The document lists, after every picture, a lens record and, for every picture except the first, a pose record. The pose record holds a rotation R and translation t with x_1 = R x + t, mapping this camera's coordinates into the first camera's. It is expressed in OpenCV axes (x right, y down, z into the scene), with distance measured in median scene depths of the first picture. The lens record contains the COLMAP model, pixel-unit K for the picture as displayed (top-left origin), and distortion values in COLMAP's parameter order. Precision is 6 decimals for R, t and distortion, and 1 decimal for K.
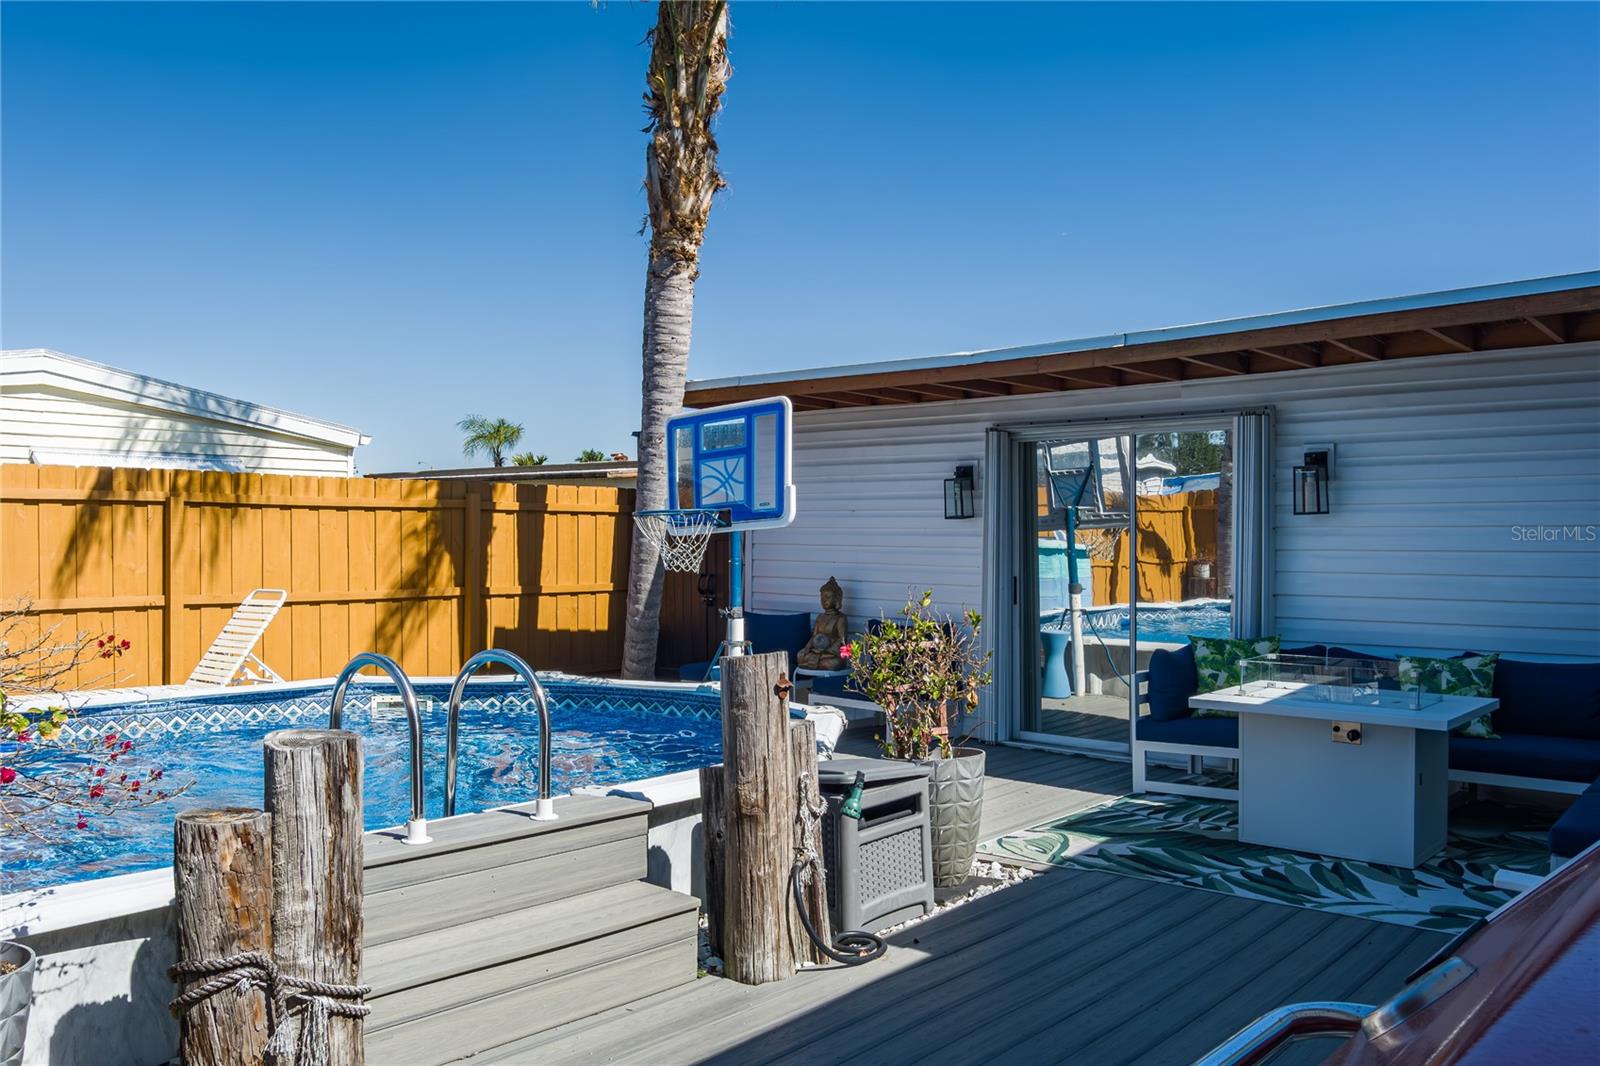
lens RADIAL K [[1328.8, 0, 800.0], [0, 1328.8, 533.0], [0, 0, 1]] dist [-0.060234, 0.000114]
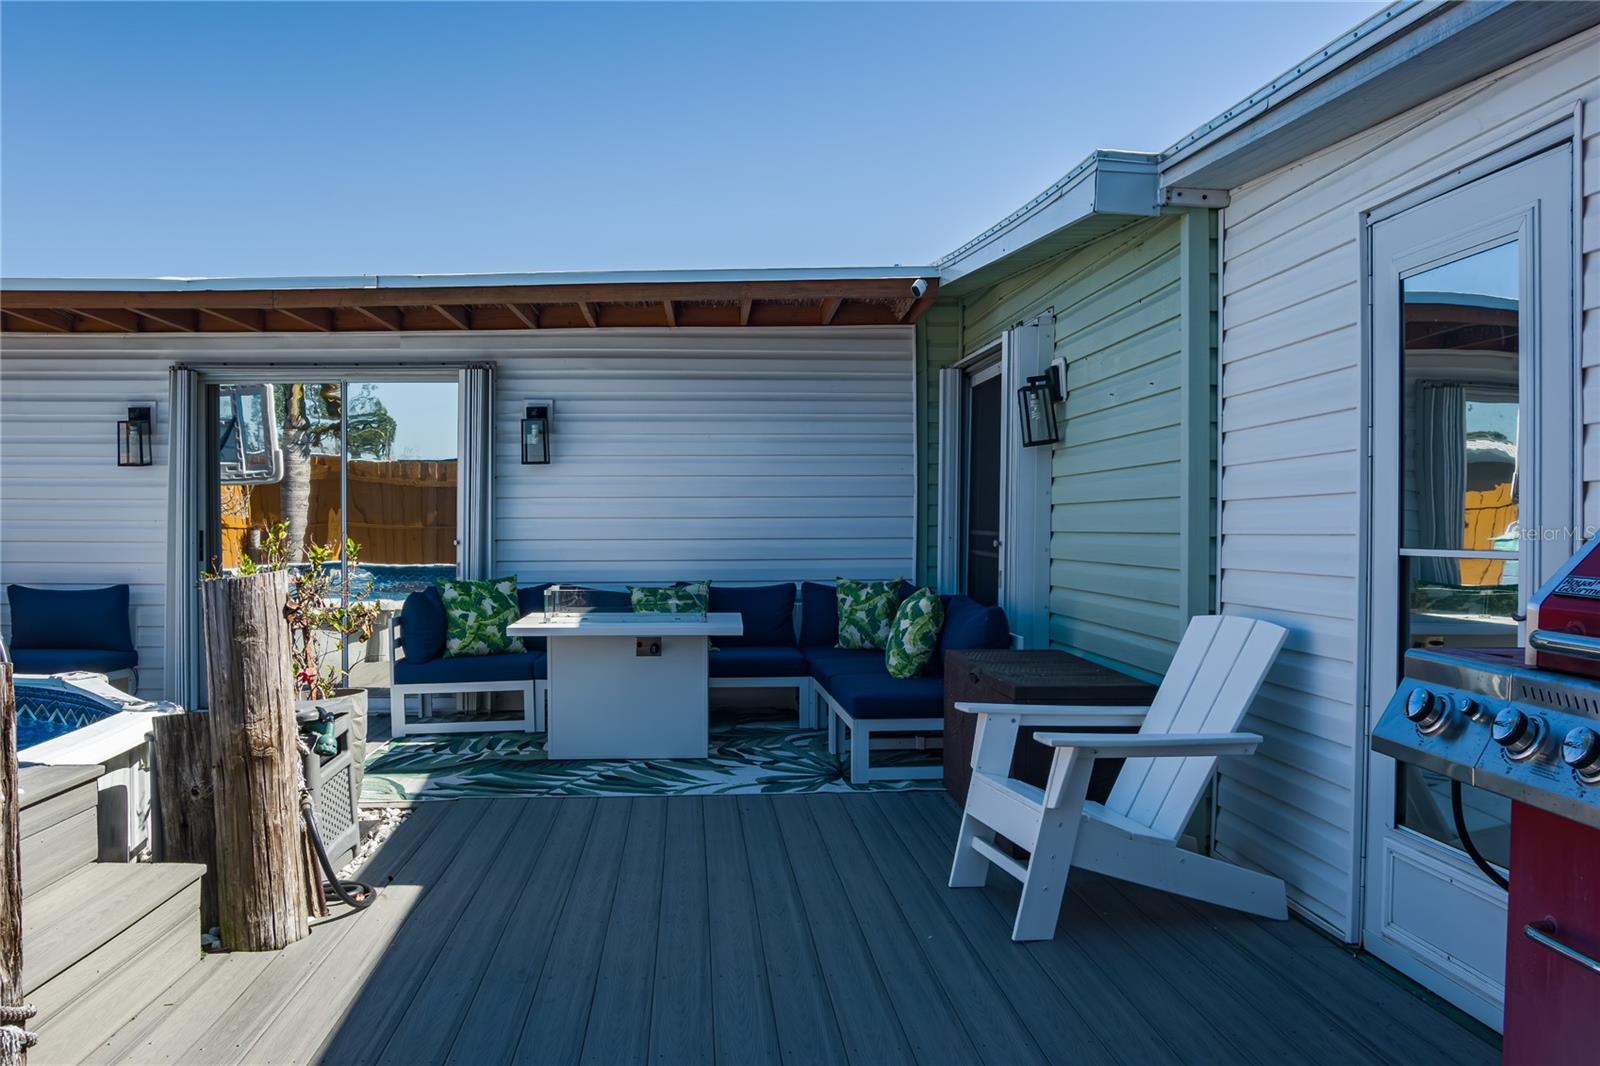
lens RADIAL K [[1328.8, 0, 800.0], [0, 1328.8, 533.0], [0, 0, 1]] dist [-0.060234, 0.000114]
pose [[0.691957, -0.006843, 0.721906, -0.226490], [0.003684, 0.999976, 0.005948, 0.033645], [-0.721929, -0.001457, 0.691966, 0.080630]]
